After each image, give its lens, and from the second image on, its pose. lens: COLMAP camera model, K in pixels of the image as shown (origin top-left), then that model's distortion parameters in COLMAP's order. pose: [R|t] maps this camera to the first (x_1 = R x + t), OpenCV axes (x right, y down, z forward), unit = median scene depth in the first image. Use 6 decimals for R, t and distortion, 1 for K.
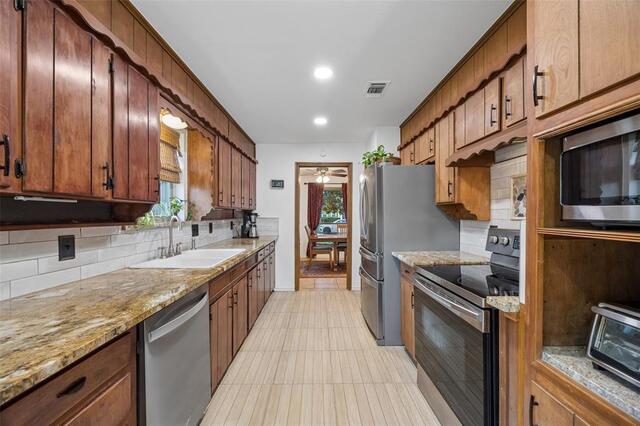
lens RADIAL K [[245.1, 0, 318.7], [0, 245.1, 217.7], [0, 0, 1]] dist [-0.003786, -0.000724]
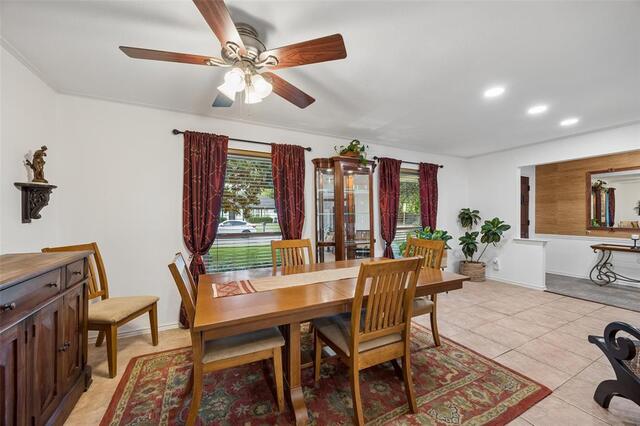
lens RADIAL K [[245.1, 0, 319.6], [0, 245.1, 214.1], [0, 0, 1]] dist [-0.003786, -0.000724]
pose [[0.892869, -0.000892, 0.450315, -0.094514], [0.006936, 0.999907, -0.011772, -0.025927], [-0.450262, 0.013634, 0.892792, 2.014914]]
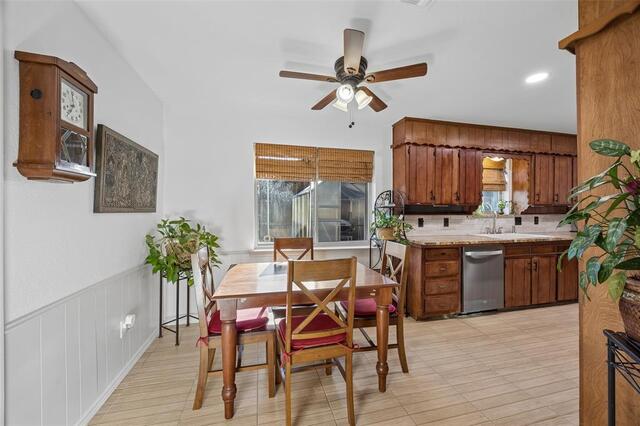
lens RADIAL K [[245.1, 0, 317.4], [0, 245.1, 212.4], [0, 0, 1]] dist [-0.003786, -0.000724]
pose [[0.229818, 0.006299, -0.973213, 0.835014], [-0.011847, 0.999923, 0.003674, 0.010719], [0.973162, 0.010686, 0.229875, -0.665010]]
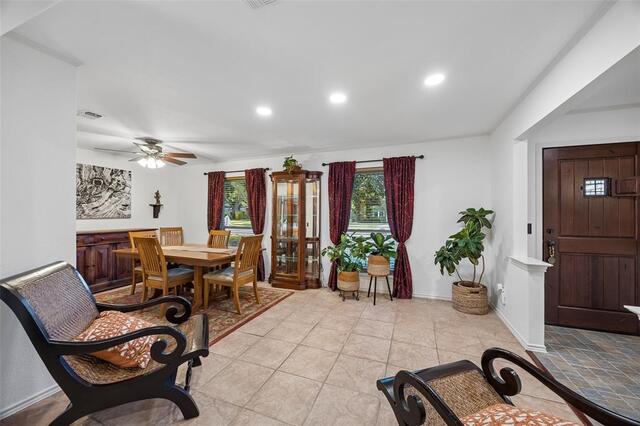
lens RADIAL K [[245.1, 0, 317.5], [0, 245.1, 212.6], [0, 0, 1]] dist [-0.003786, -0.000724]
pose [[0.929956, -0.001846, -0.367665, 1.917438], [-0.006295, 0.999761, -0.020943, -0.027162], [0.367616, 0.021791, 0.929722, 1.541676]]
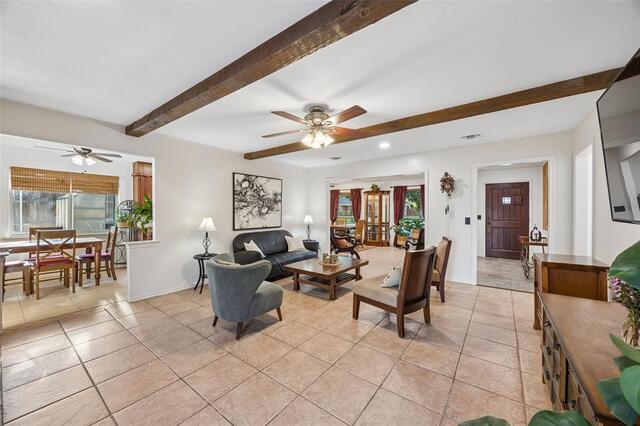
lens RADIAL K [[245.1, 0, 320.2], [0, 245.1, 211.7], [0, 0, 1]] dist [-0.003786, -0.000724]
pose [[0.802714, 0.001830, -0.596361, 2.798196], [-0.008534, 0.999928, -0.008420, 0.000573], [0.596303, 0.011848, 0.802672, -0.778149]]
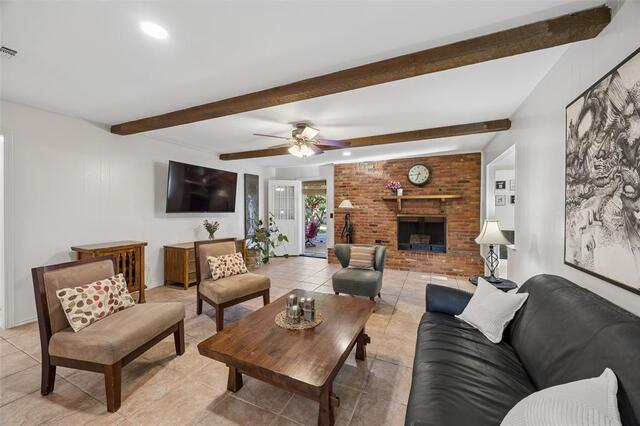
lens RADIAL K [[245.1, 0, 318.5], [0, 245.1, 210.2], [0, 0, 1]] dist [-0.003786, -0.000724]
pose [[-0.903932, -0.005969, 0.427636, 1.187640], [0.002948, 0.999792, 0.020187, -0.040971], [-0.427667, 0.019508, -0.903726, 1.717182]]
